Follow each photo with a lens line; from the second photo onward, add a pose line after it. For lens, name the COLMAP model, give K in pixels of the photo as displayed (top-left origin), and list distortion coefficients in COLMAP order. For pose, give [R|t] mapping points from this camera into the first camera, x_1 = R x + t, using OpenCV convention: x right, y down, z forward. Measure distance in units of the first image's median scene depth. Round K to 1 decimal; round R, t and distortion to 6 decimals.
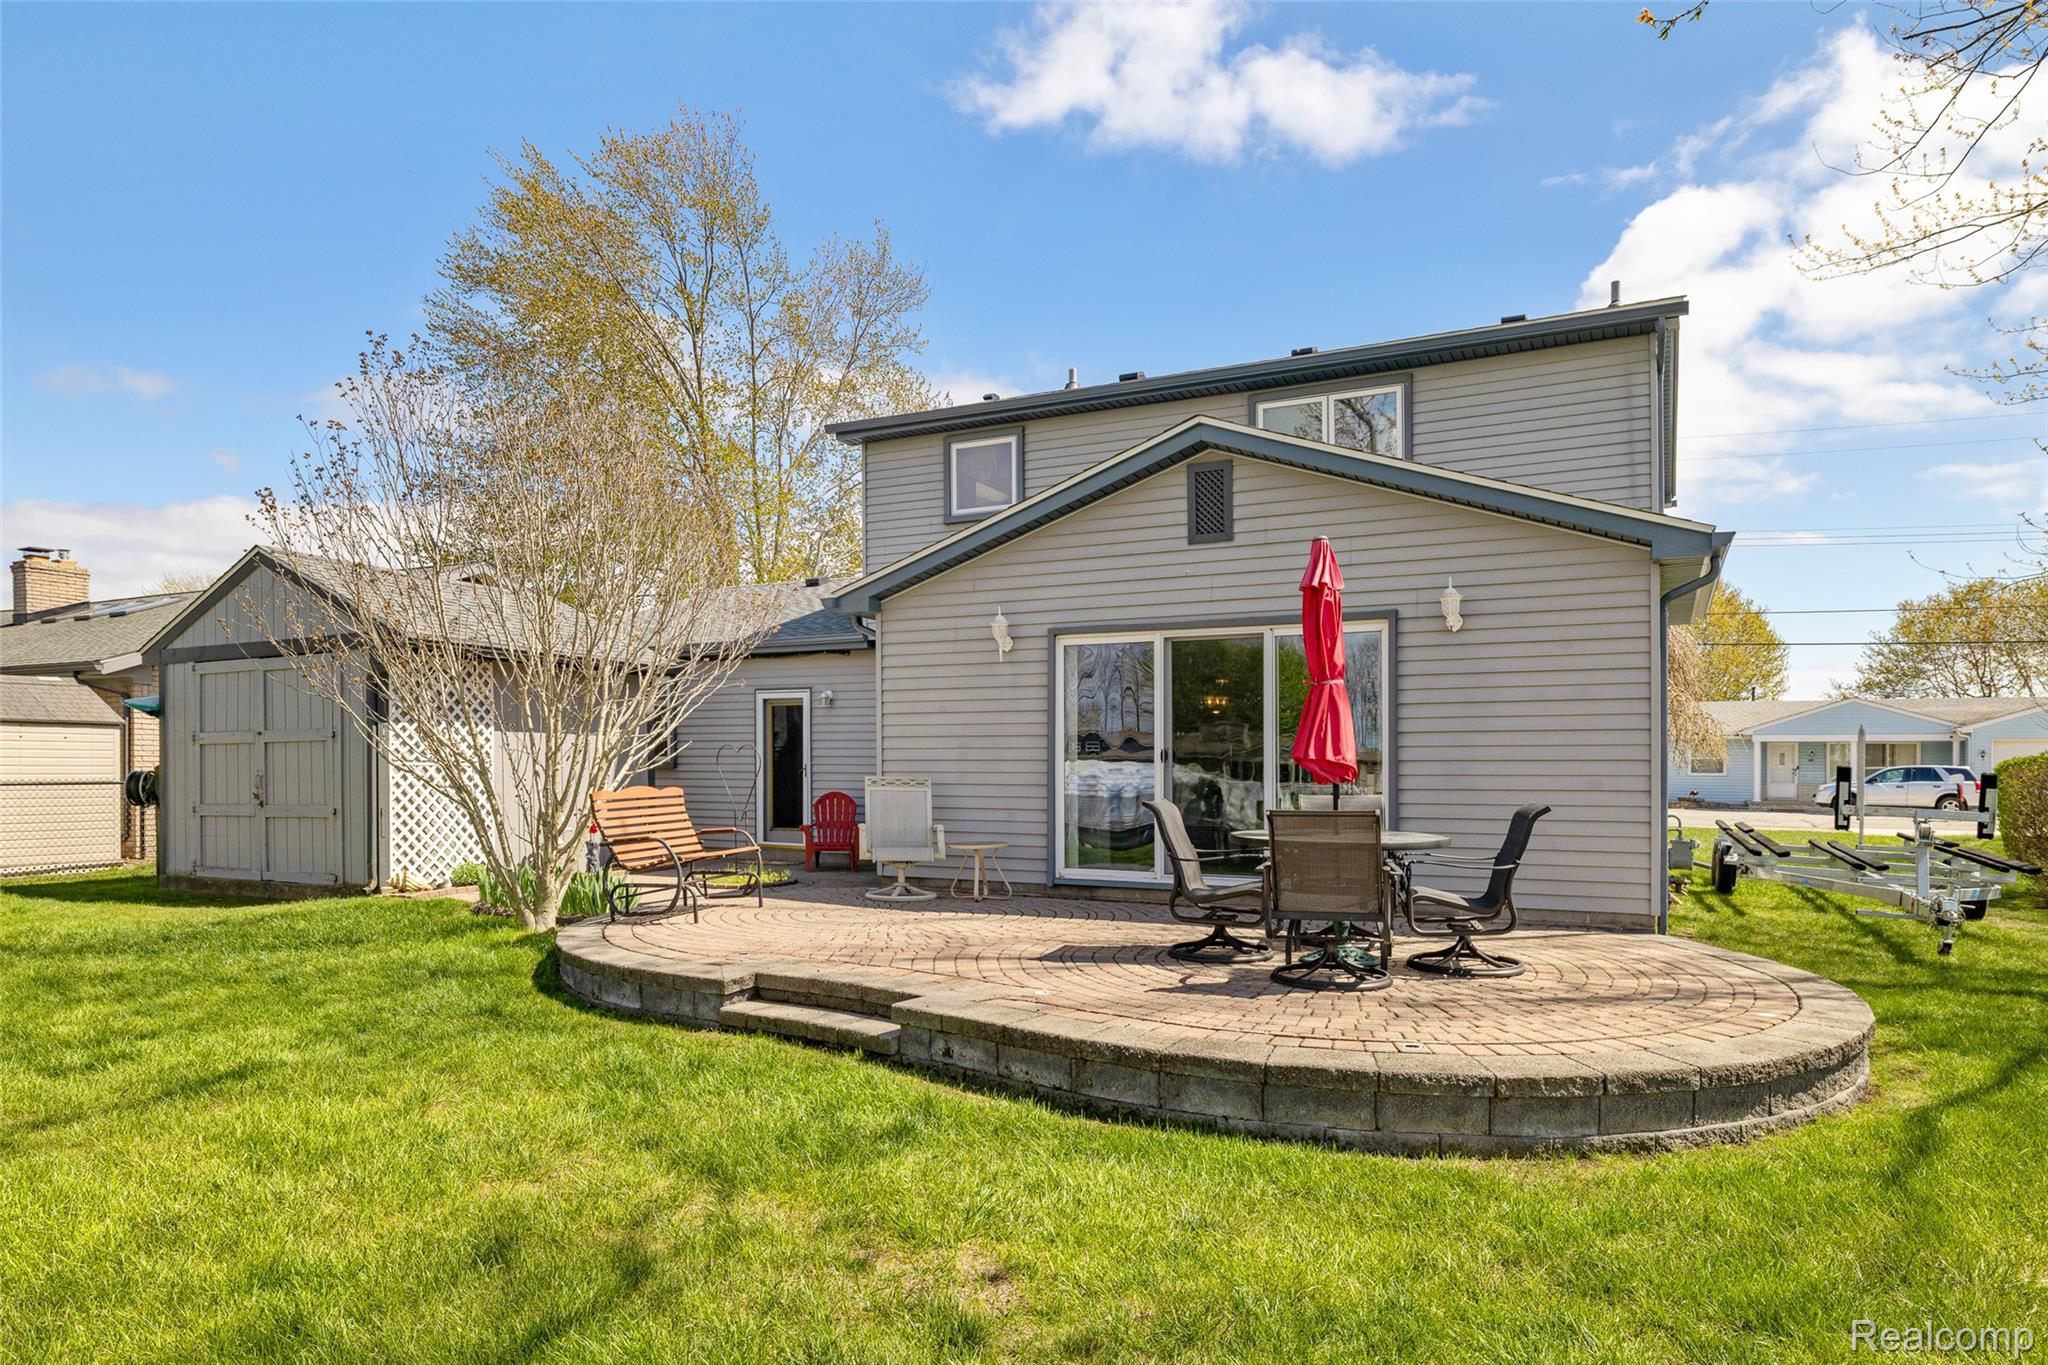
lens RADIAL K [[1247.9, 0, 1027.4], [0, 1247.9, 773.7], [0, 0, 1]] dist [-0.027622, -0.002021]
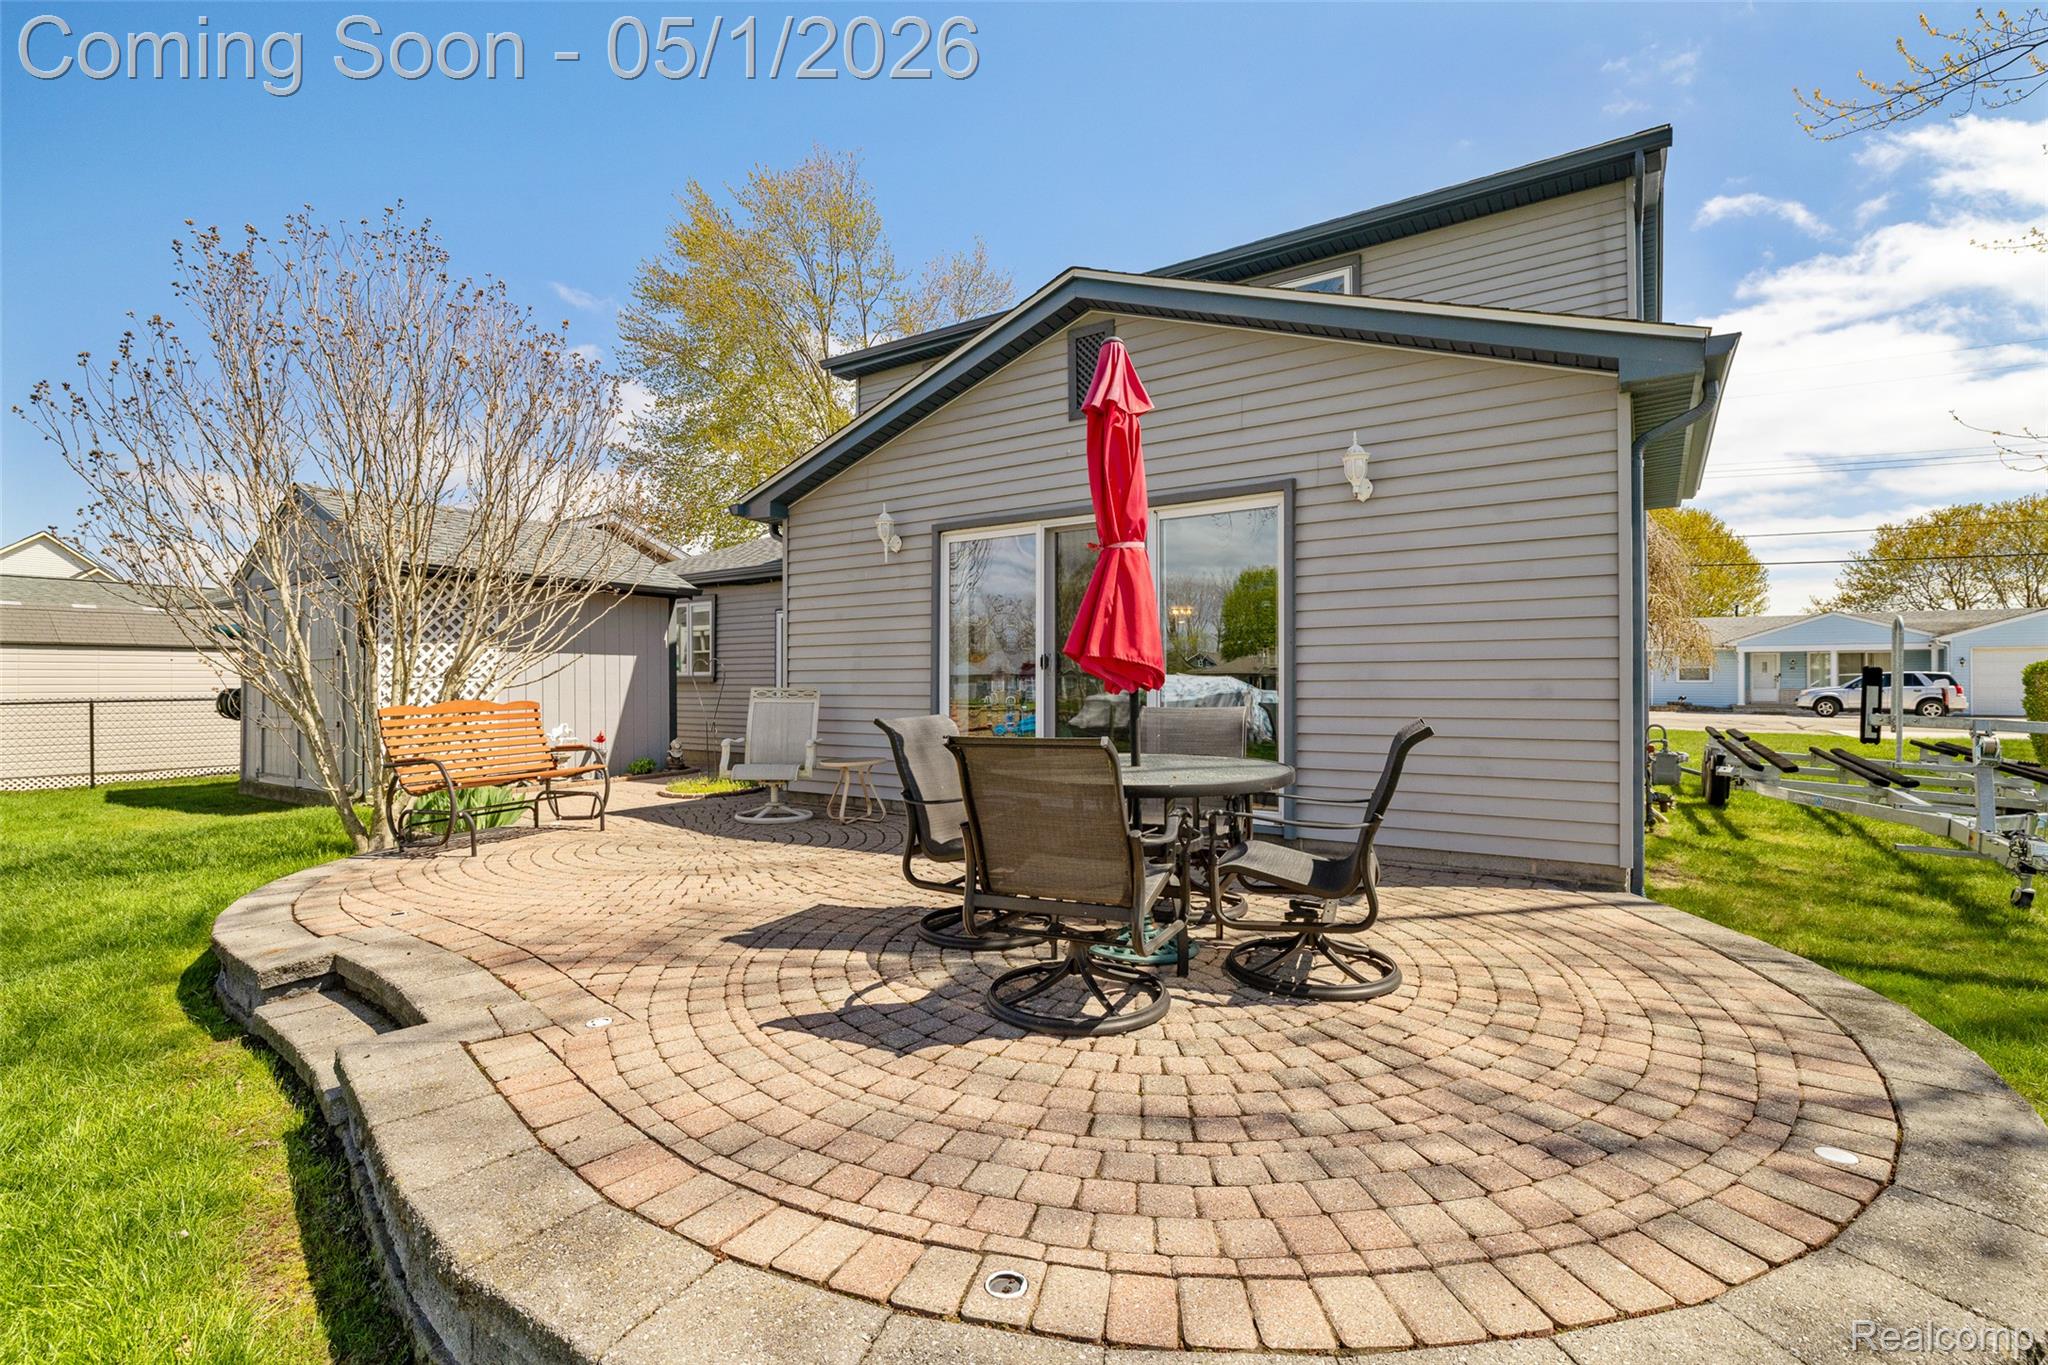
lens RADIAL K [[916.8, 0, 1073.3], [0, 916.8, 691.1], [0, 0, 1]] dist [-0.014971, 0.000031]
pose [[0.995453, -0.006968, -0.095003, 0.163250], [0.007447, 0.999961, 0.004686, 0.002968], [0.094966, -0.005372, 0.995466, 0.302555]]
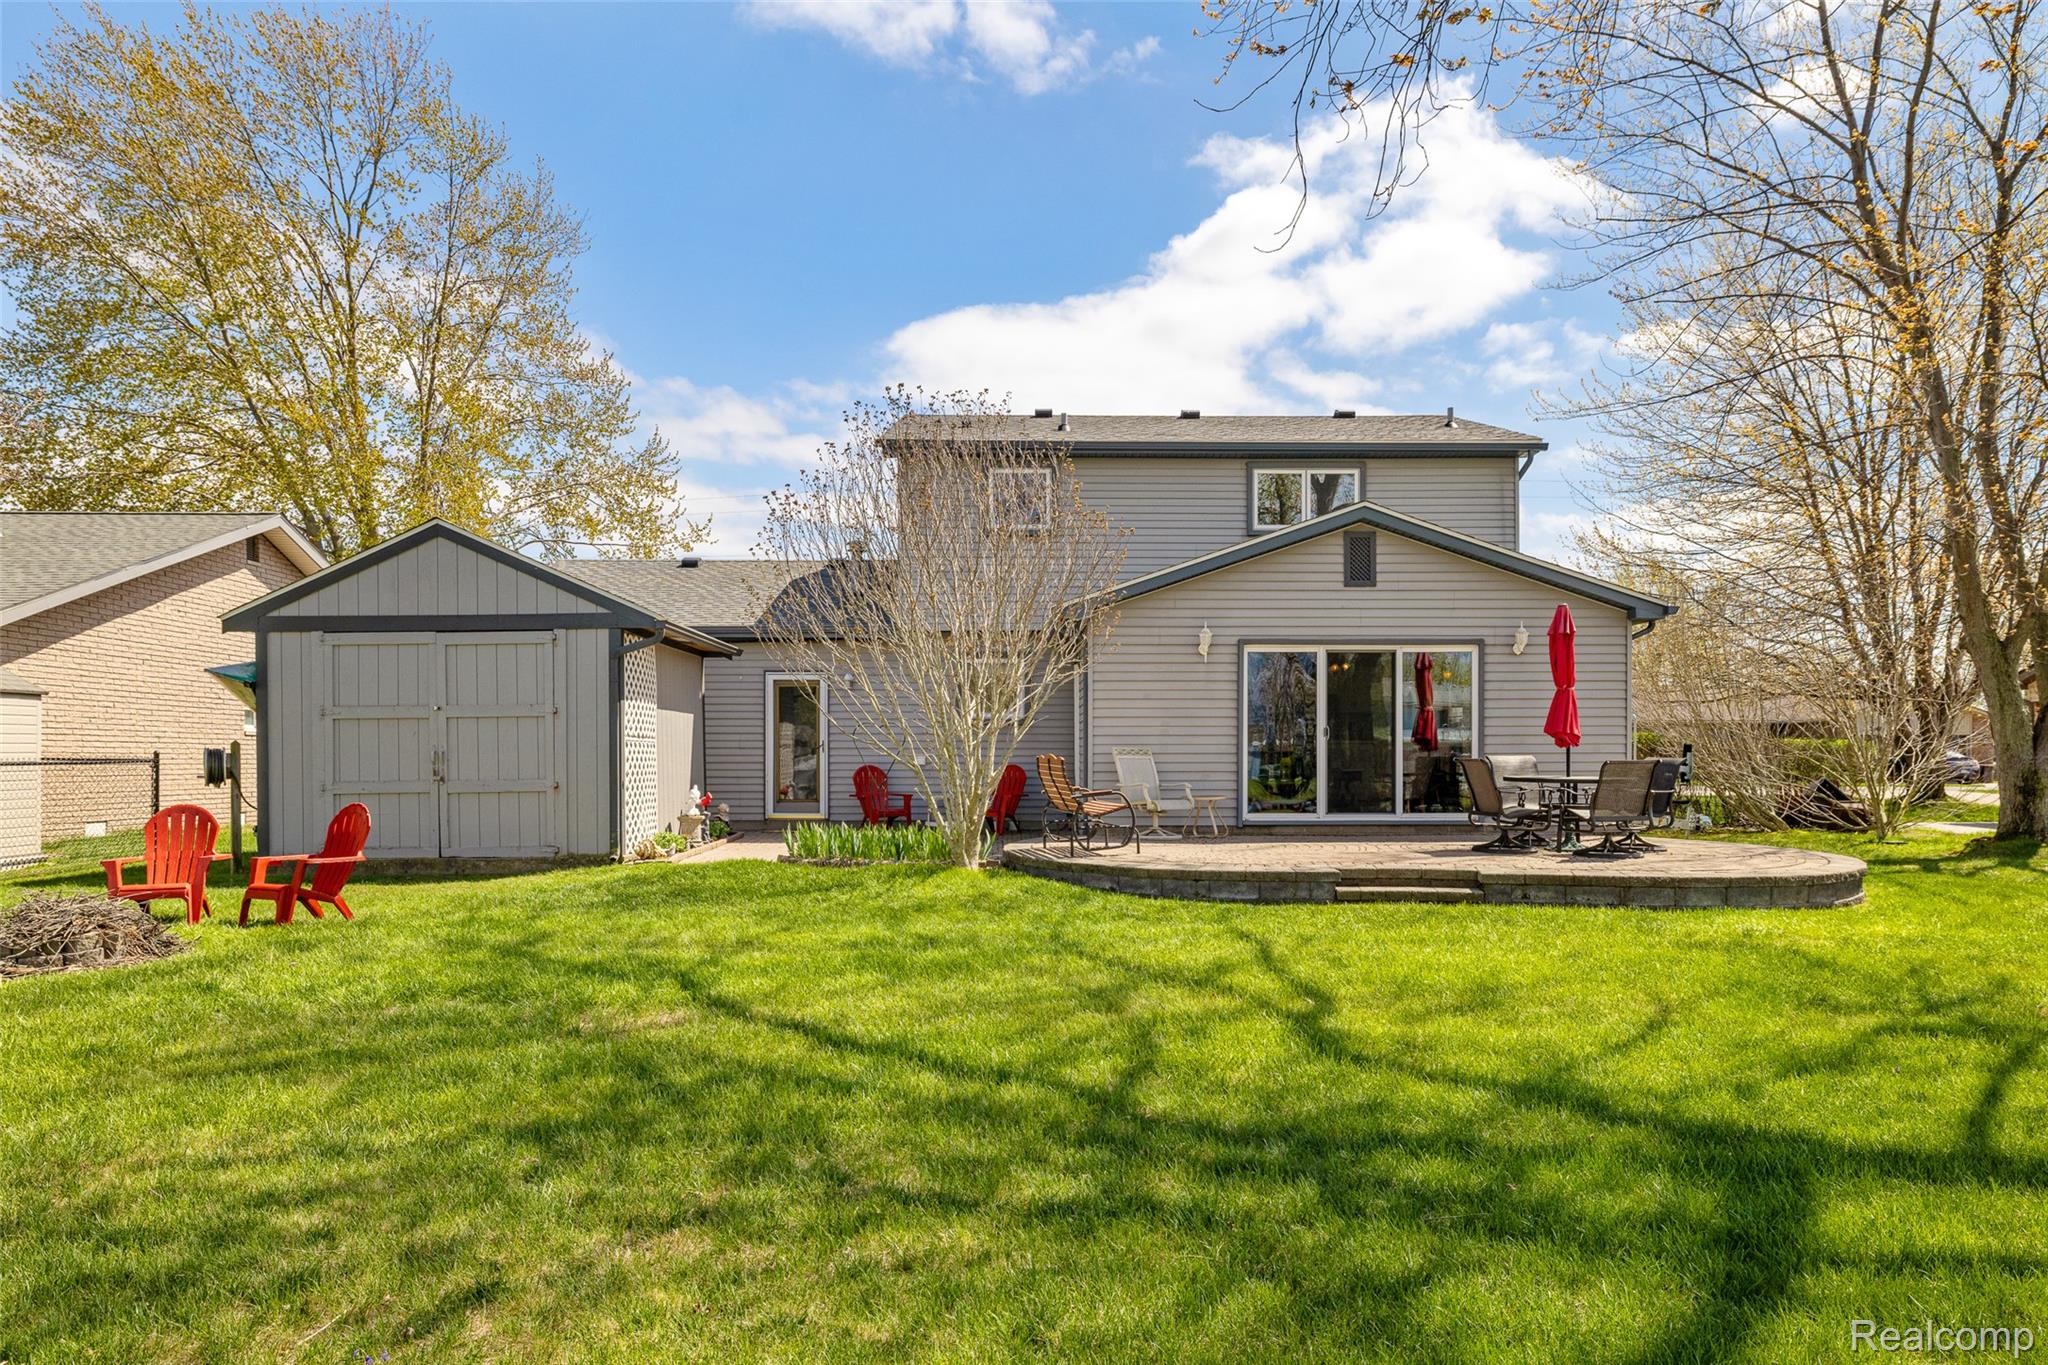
lens RADIAL K [[1339.7, 0, 1028.5], [0, 1339.7, 770.0], [0, 0, 1]] dist [-0.029175, 0.001561]
pose [[0.884321, -0.011368, 0.466740, -0.783006], [0.006804, 0.999911, 0.011463, 0.008039], [-0.466829, -0.006961, 0.884320, -0.175385]]
